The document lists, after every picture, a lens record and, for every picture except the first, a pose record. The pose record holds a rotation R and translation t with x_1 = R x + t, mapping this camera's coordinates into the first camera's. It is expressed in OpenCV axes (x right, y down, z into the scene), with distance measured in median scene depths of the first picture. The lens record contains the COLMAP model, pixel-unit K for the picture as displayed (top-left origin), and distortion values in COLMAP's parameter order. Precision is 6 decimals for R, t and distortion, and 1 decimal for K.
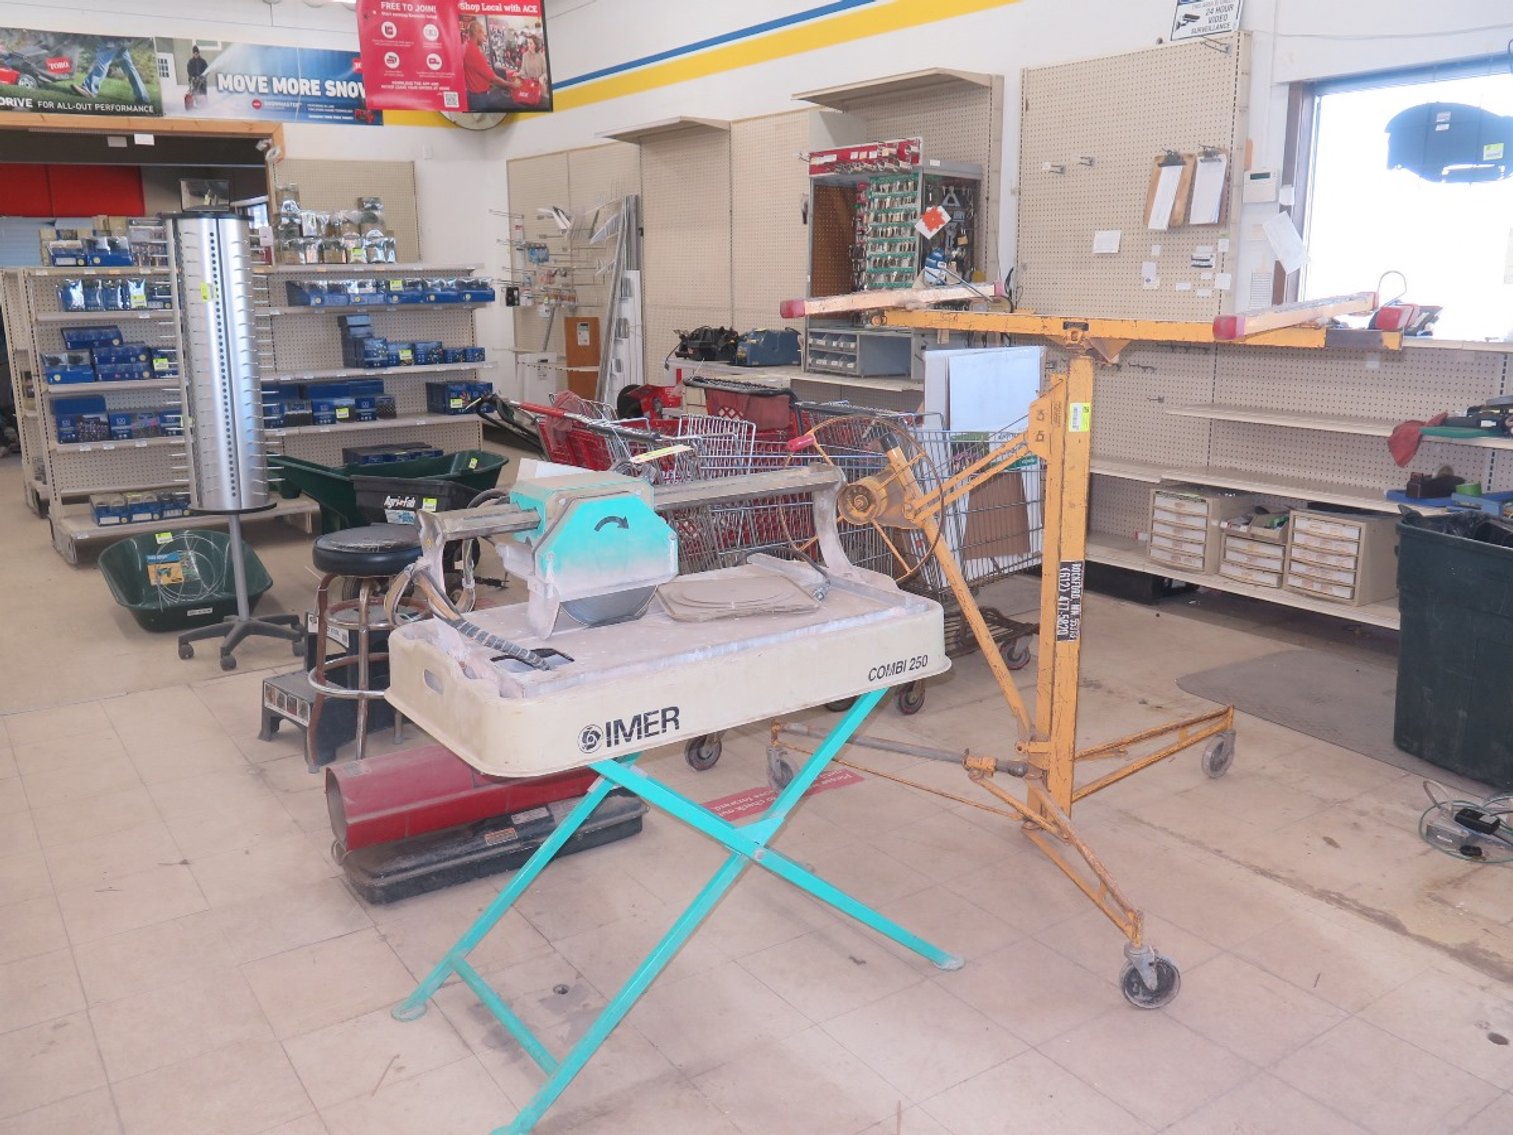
lens RADIAL K [[1270.8, 0, 757.3], [0, 1270.8, 567.4], [0, 0, 1]] dist [-0.017665, 0.005810]
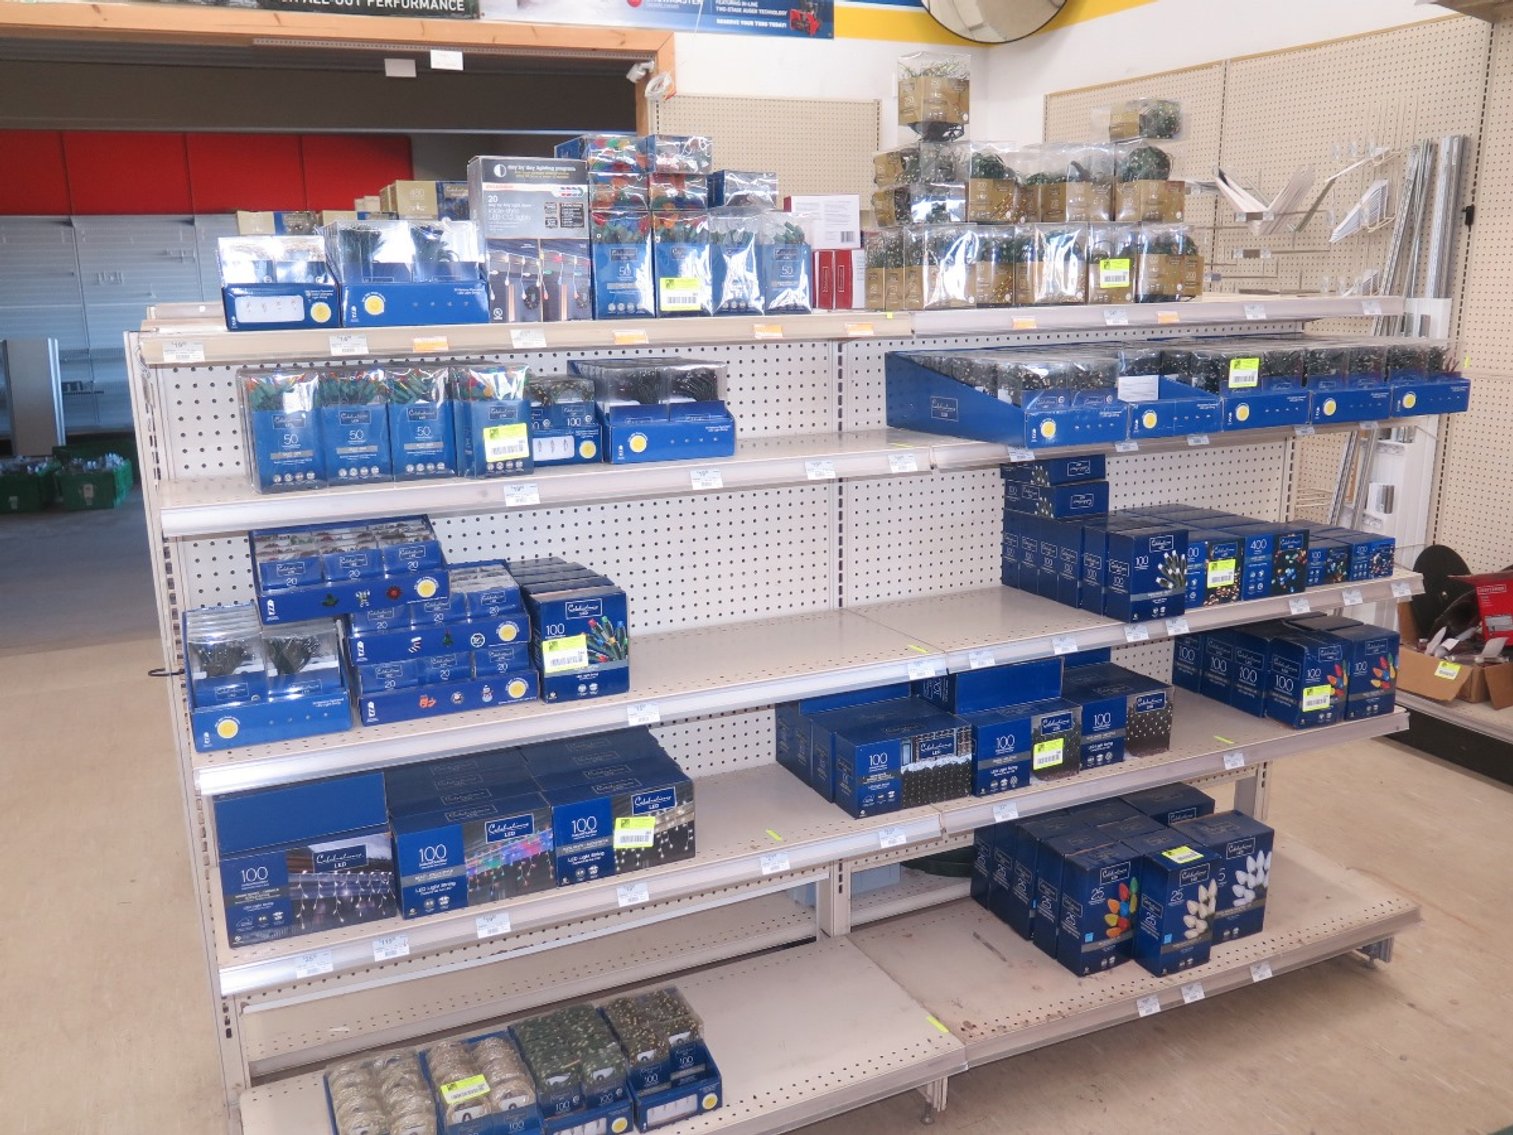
lens RADIAL K [[1270.8, 0, 753.6], [0, 1270.8, 567.0], [0, 0, 1]] dist [-0.017665, 0.005810]
pose [[0.985152, 0.034391, -0.168205, -0.353205], [-0.034406, 0.999404, 0.002824, -0.170745], [0.168202, 0.003005, 0.985748, 0.667312]]
